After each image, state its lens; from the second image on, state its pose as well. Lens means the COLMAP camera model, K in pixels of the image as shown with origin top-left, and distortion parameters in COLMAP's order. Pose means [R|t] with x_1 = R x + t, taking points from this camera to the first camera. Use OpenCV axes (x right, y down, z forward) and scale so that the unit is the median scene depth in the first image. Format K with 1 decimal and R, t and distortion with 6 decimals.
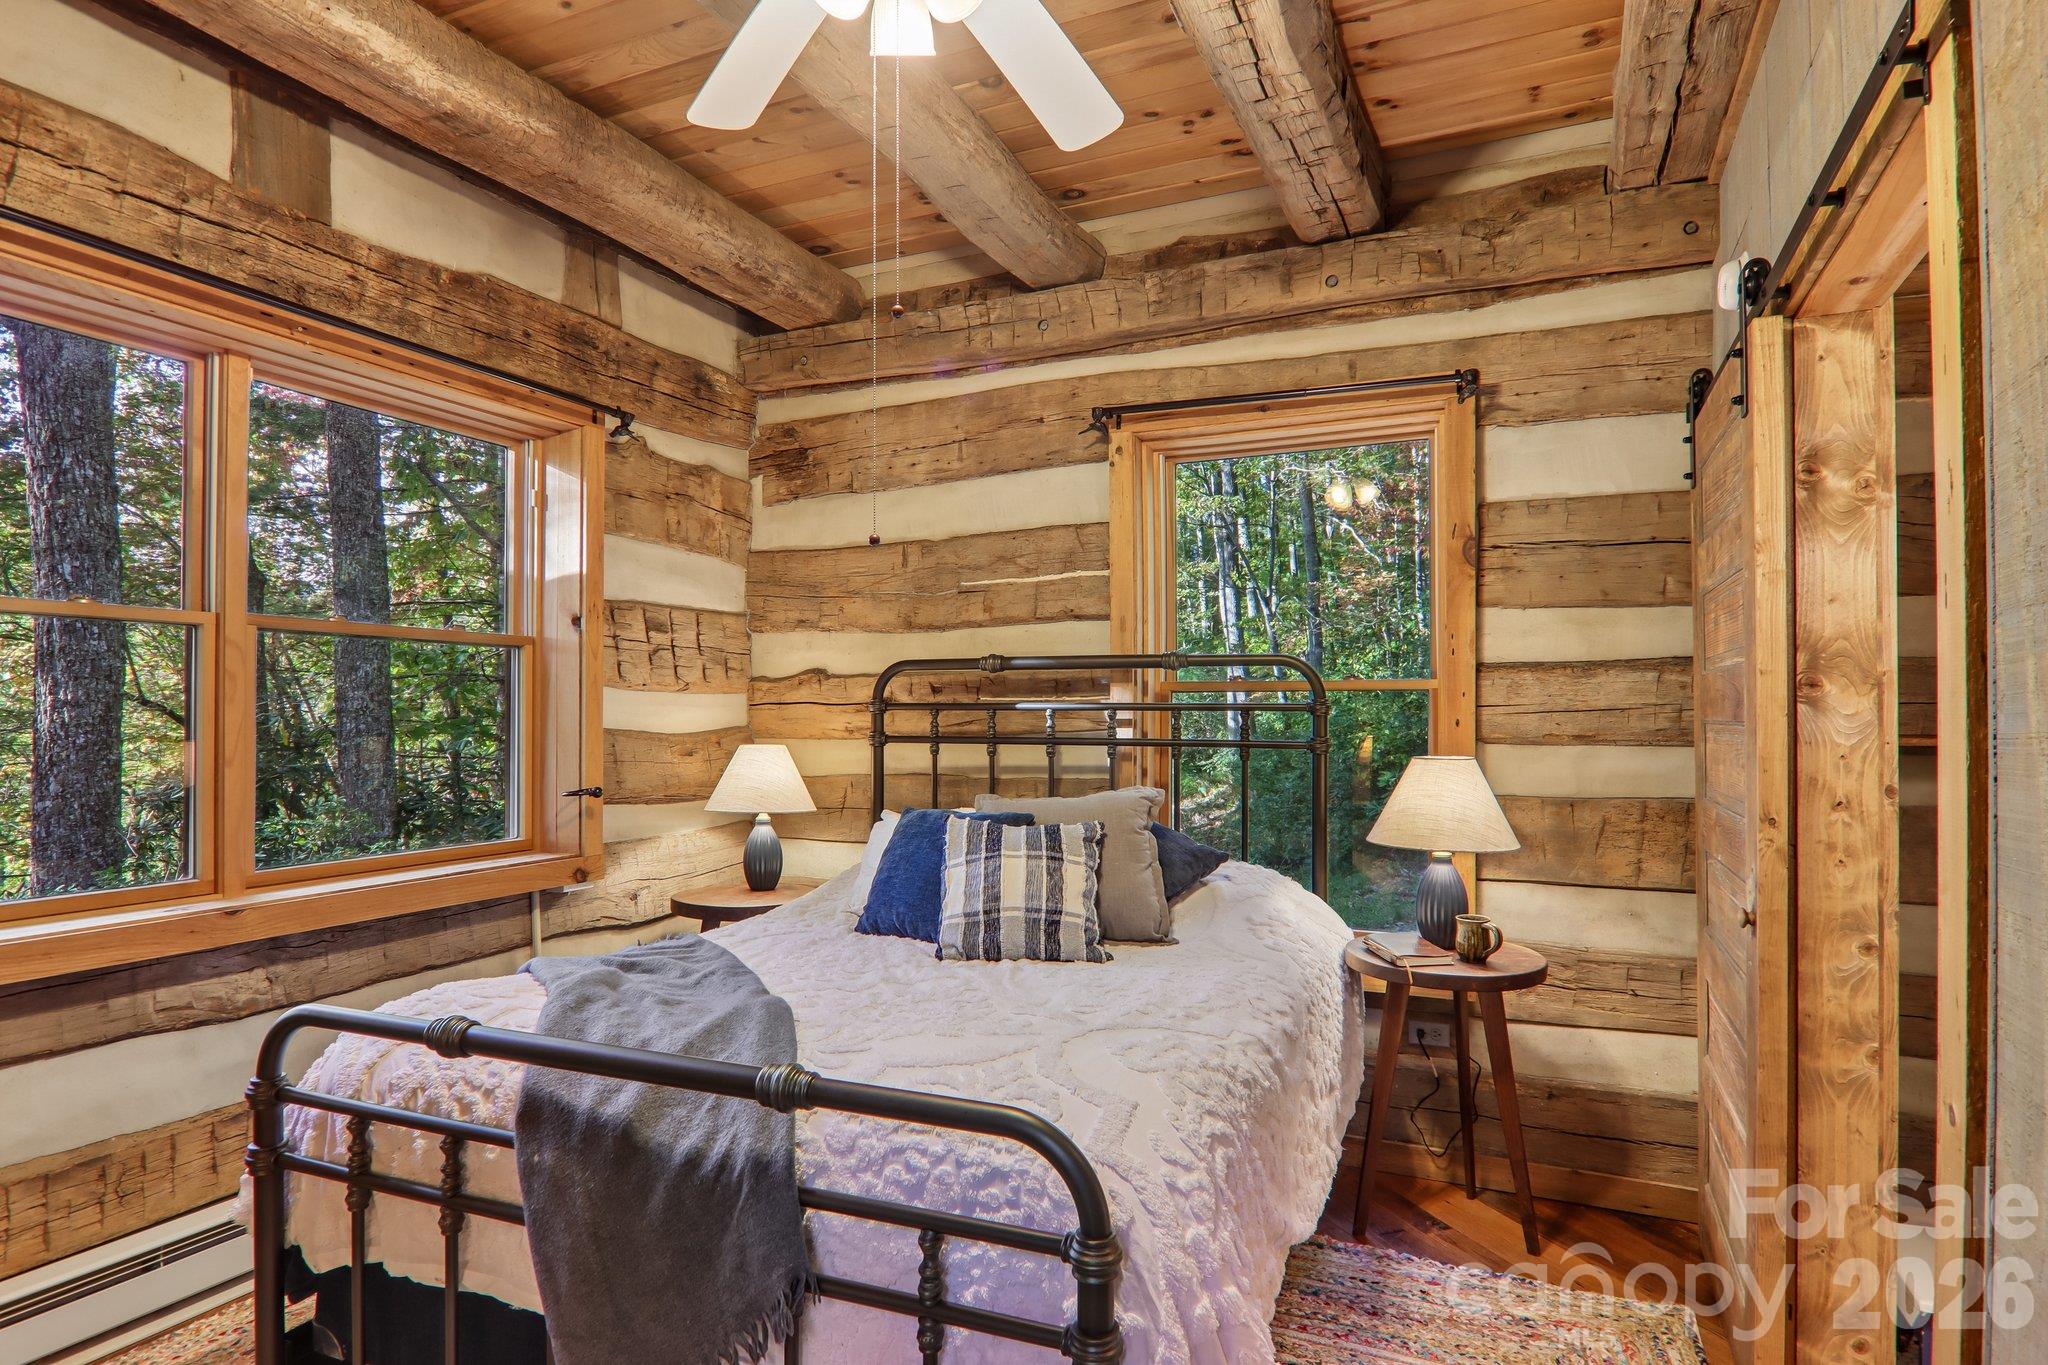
lens RADIAL K [[1135.6, 0, 1028.9], [0, 1135.6, 703.3], [0, 0, 1]] dist [0.006230, -0.021908]
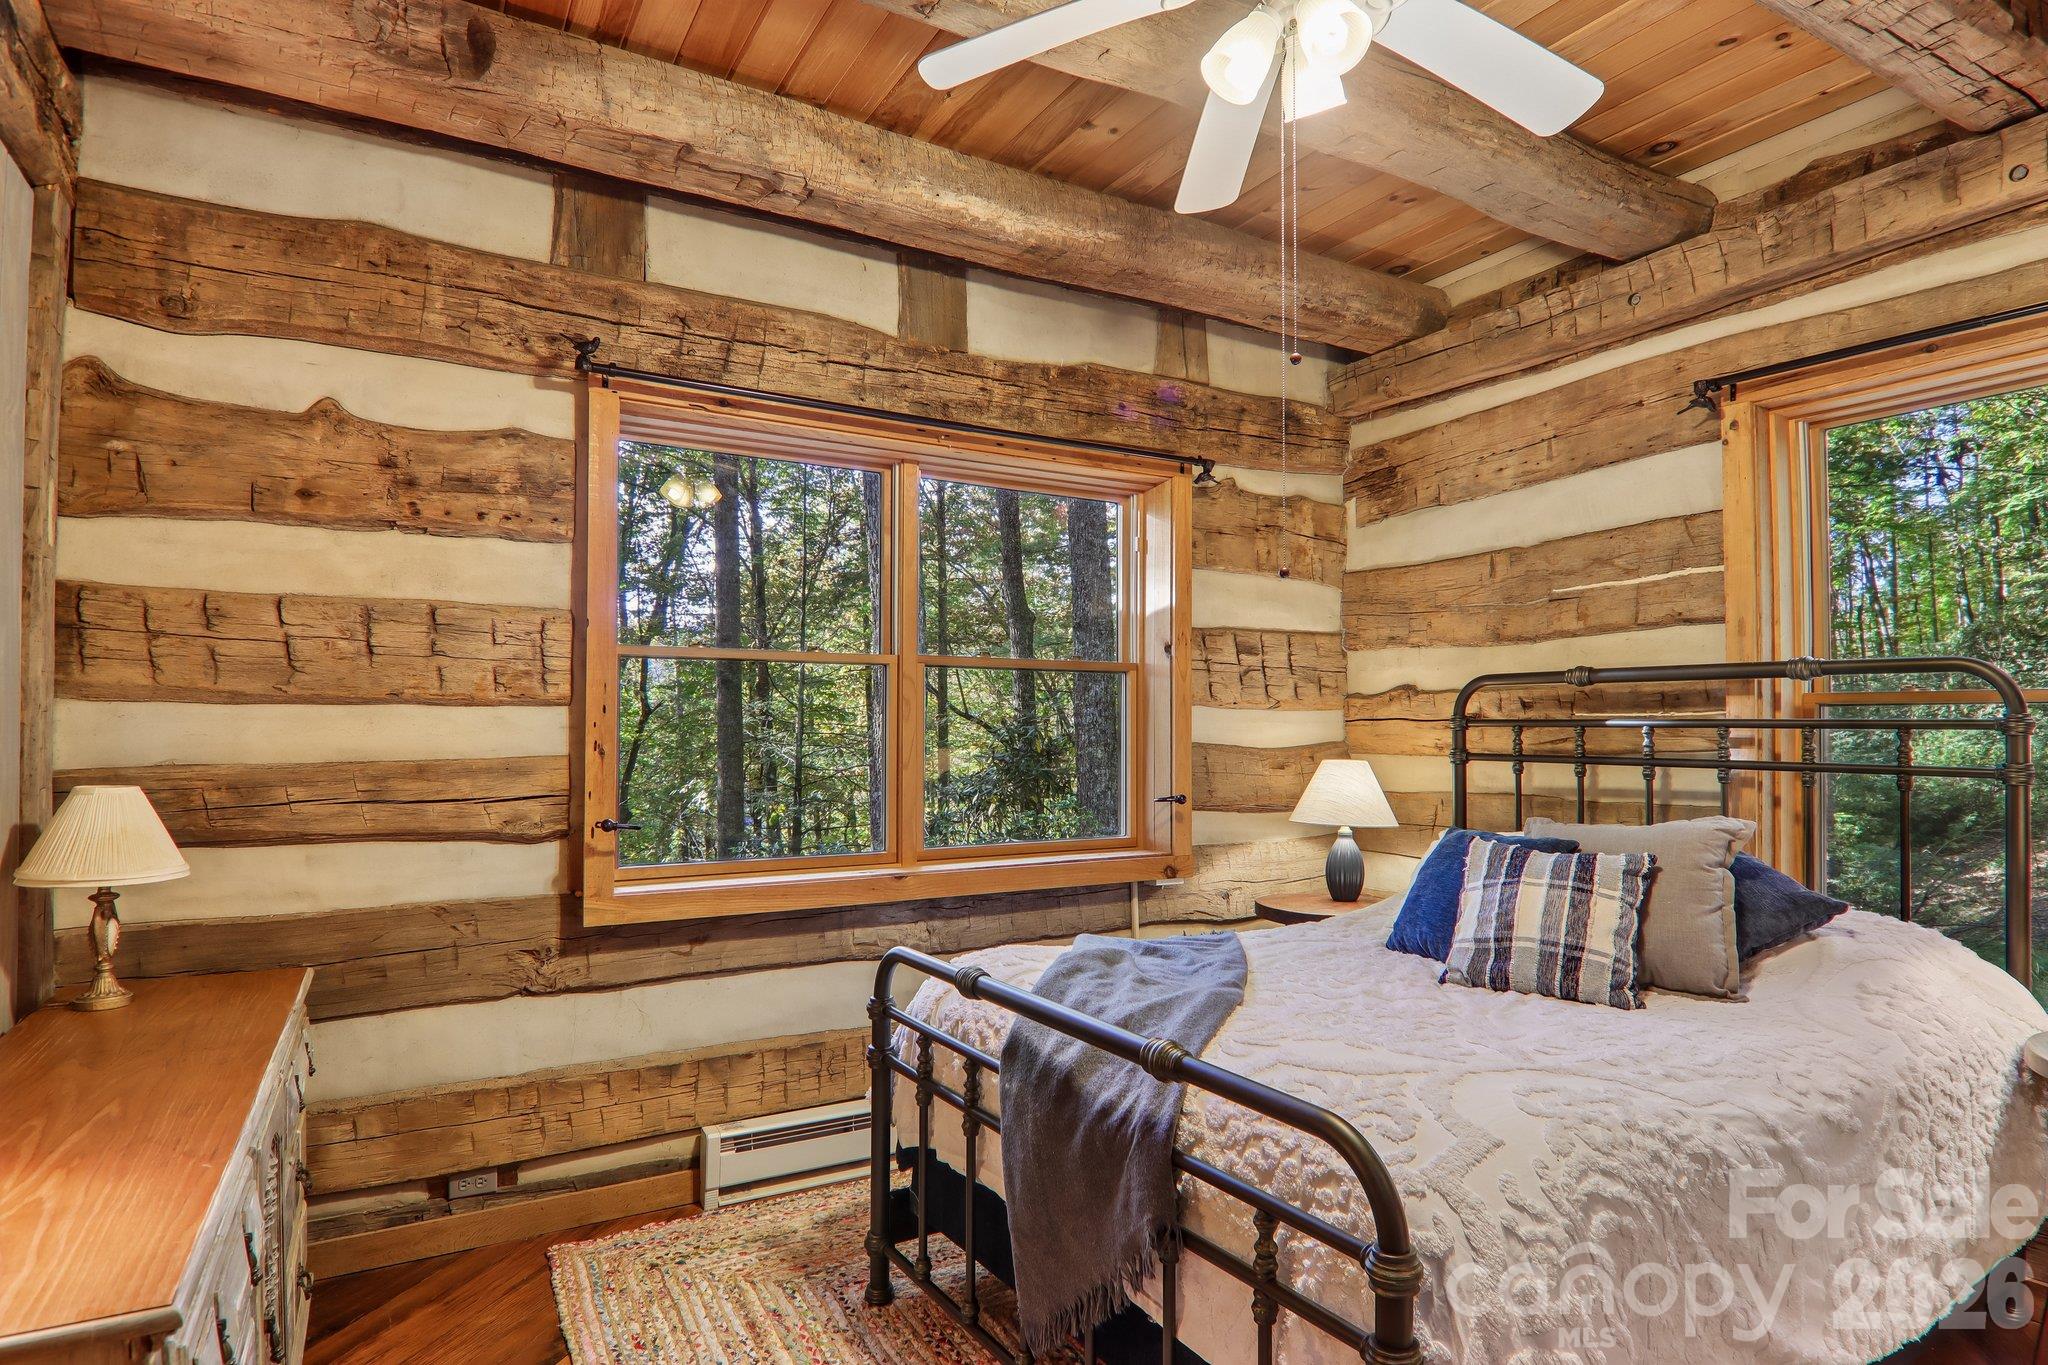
lens RADIAL K [[1135.6, 0, 1028.9], [0, 1135.6, 703.3], [0, 0, 1]] dist [0.006230, -0.021908]
pose [[0.811724, -0.010300, -0.583950, 0.159974], [0.003978, 0.999919, -0.012109, -0.004336], [0.584028, 0.007506, 0.811699, -0.007374]]
